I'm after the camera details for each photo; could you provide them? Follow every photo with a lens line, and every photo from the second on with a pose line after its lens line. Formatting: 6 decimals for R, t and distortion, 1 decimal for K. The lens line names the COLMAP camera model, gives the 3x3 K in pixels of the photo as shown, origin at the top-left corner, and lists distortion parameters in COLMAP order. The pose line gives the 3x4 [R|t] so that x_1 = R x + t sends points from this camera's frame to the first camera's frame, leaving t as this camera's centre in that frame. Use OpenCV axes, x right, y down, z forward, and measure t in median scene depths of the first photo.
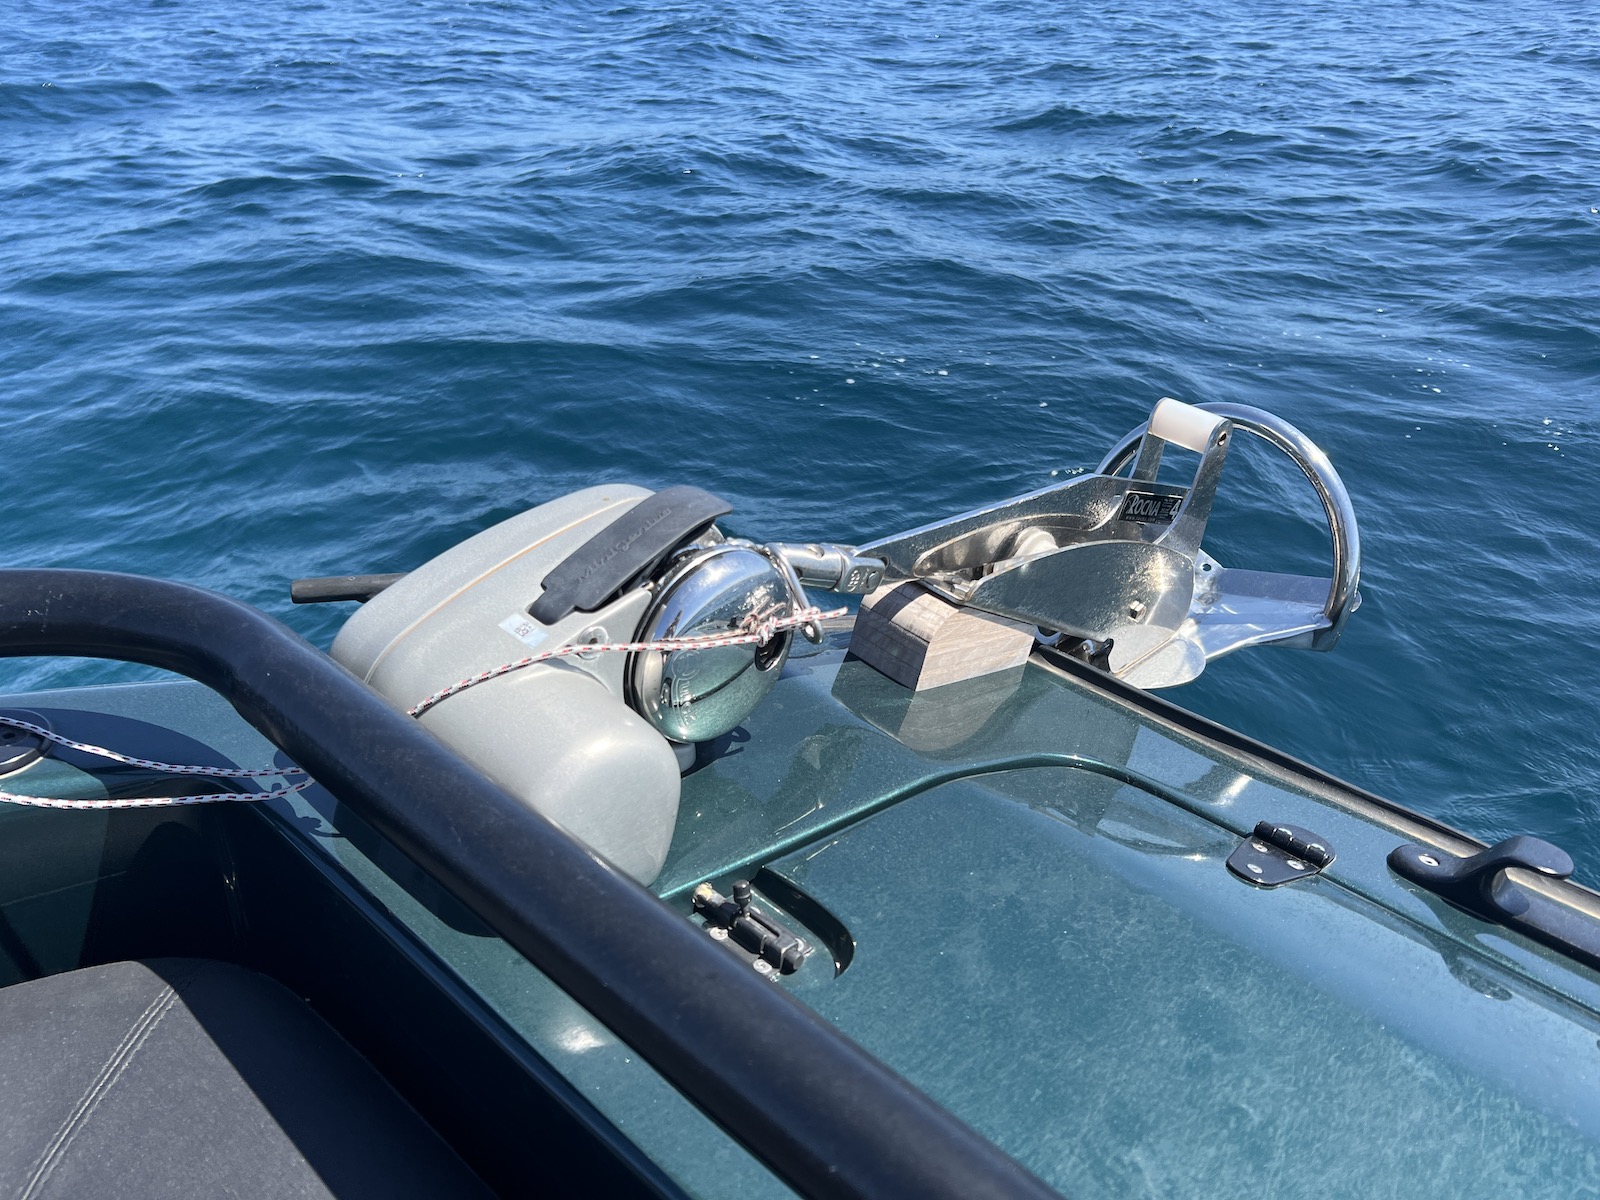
lens RADIAL K [[1178.8, 0, 800.0], [0, 1178.8, 600.0], [0, 0, 1]] dist [0.006627, -0.035964]
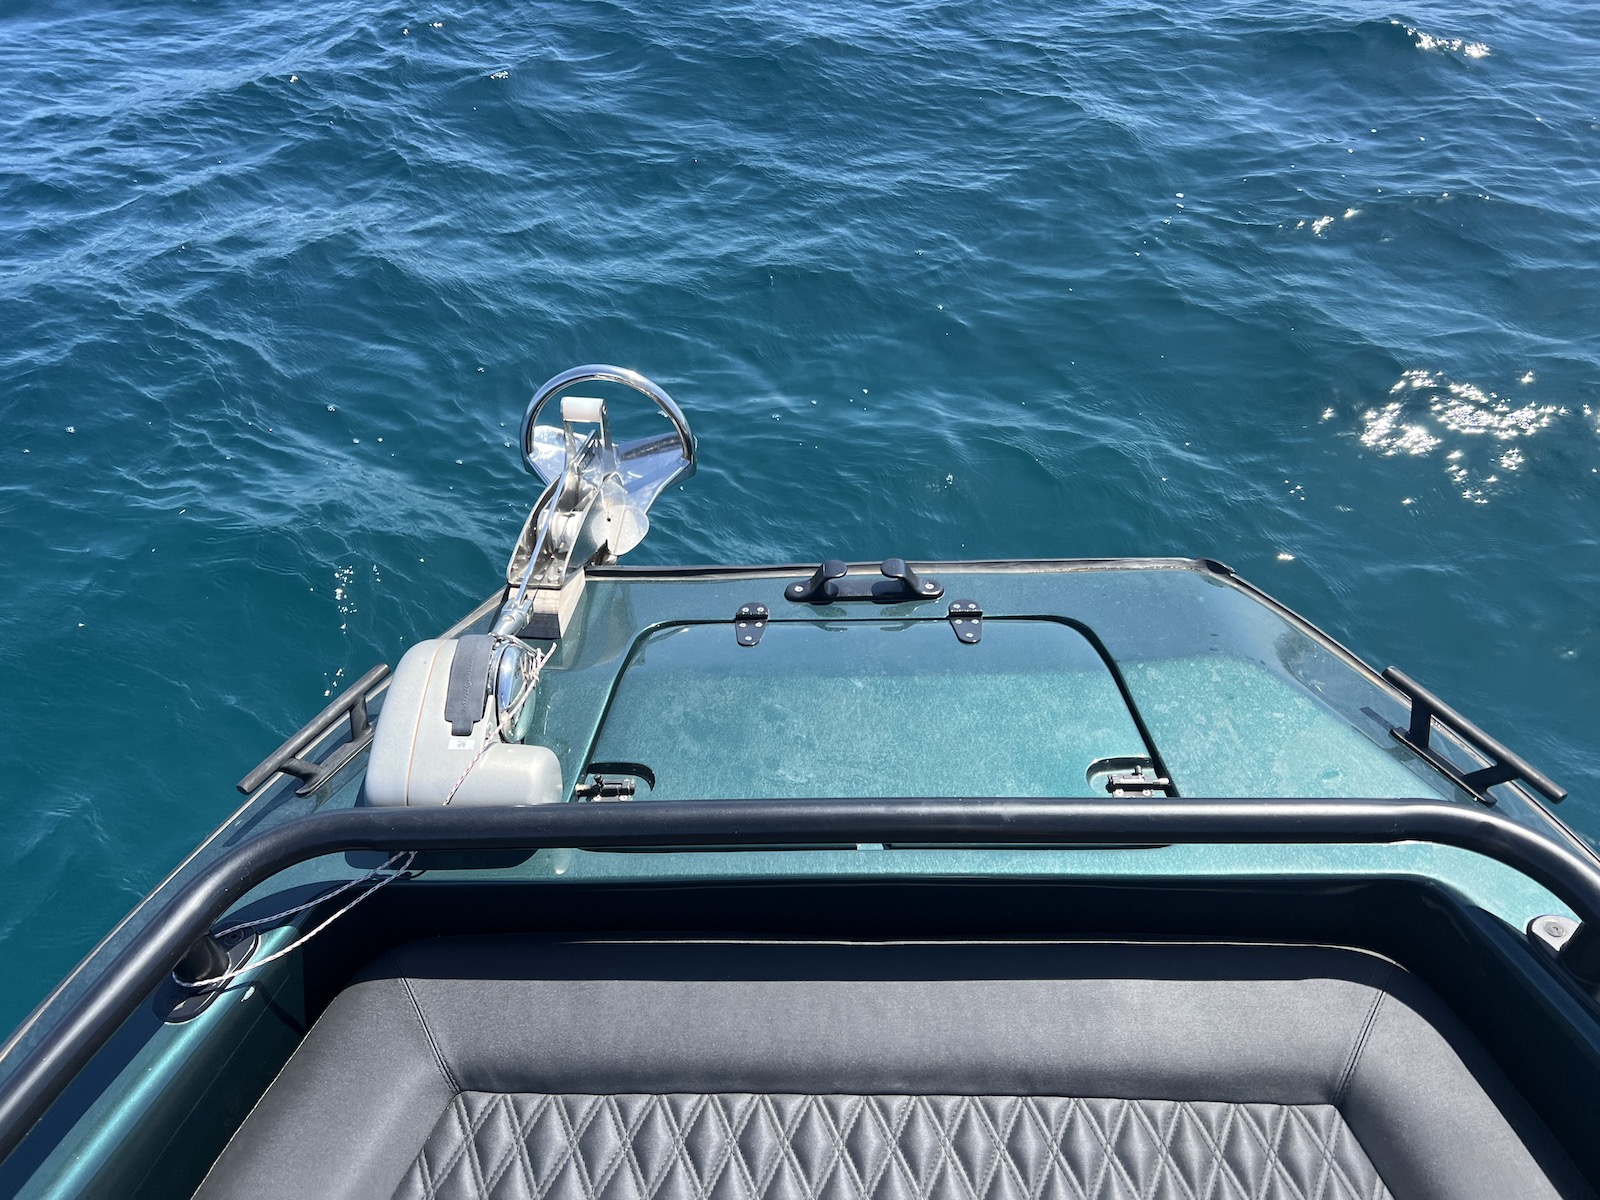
lens RADIAL K [[1178.8, 0, 800.0], [0, 1178.8, 600.0], [0, 0, 1]] dist [0.006627, -0.035964]
pose [[0.734886, -0.532820, 0.419577, -0.533641], [0.388149, 0.837767, 0.384040, -0.773534], [-0.556132, -0.119367, 0.822477, -1.082411]]
